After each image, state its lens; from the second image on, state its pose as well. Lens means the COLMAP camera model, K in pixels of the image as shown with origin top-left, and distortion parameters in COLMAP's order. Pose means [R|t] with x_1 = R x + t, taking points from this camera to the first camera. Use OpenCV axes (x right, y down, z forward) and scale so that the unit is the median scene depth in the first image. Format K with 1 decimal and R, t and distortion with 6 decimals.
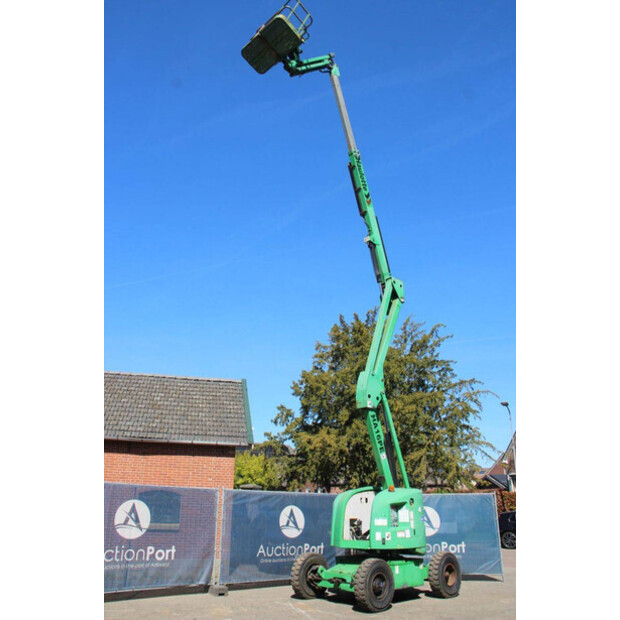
lens RADIAL K [[510.9, 0, 310.0], [0, 510.9, 310.0], [0, 0, 1]] dist [-0.177421, 0.175306]
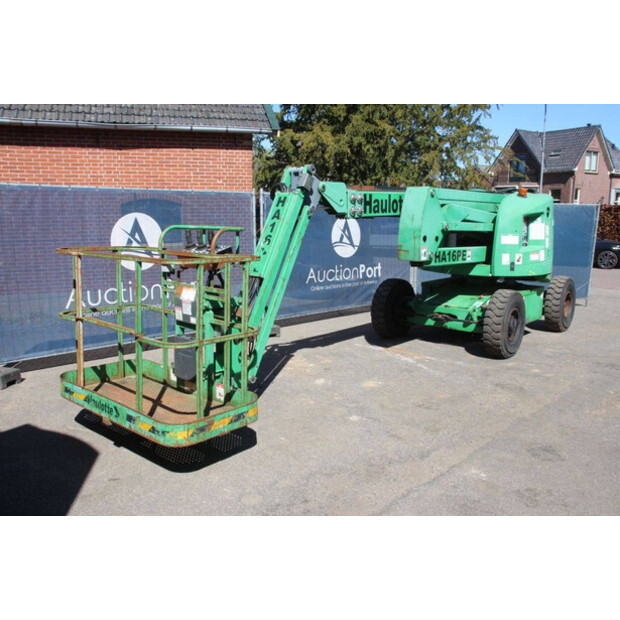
lens RADIAL K [[534.8, 0, 310.0], [0, 534.8, 310.0], [0, 0, 1]] dist [-0.153069, 0.156879]
pose [[0.995058, -0.022424, 0.096727, -0.181670], [-0.031433, 0.852922, 0.521092, 0.120780], [-0.094186, -0.521557, 0.848002, 0.308835]]
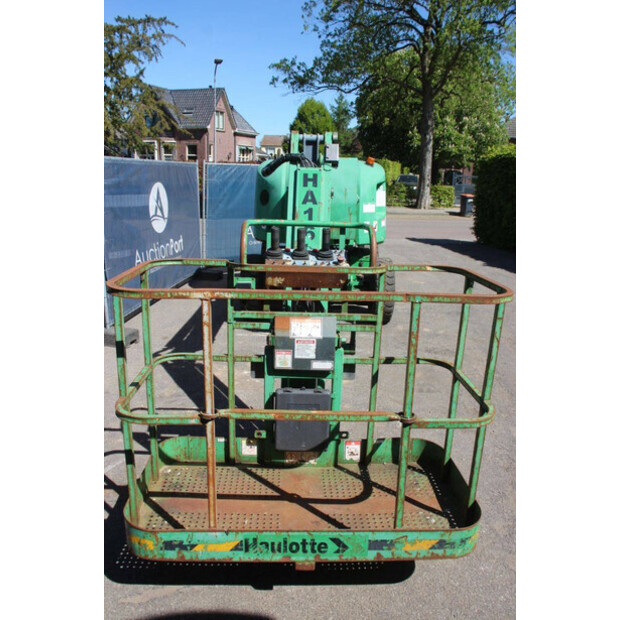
lens RADIAL K [[510.9, 0, 310.0], [0, 510.9, 310.0], [0, 0, 1]] dist [-0.177421, 0.175306]
pose [[0.687594, -0.188409, 0.701225, -0.399782], [-0.275936, 0.825489, 0.492369, 0.185971], [-0.671620, -0.532043, 0.515613, 0.526063]]
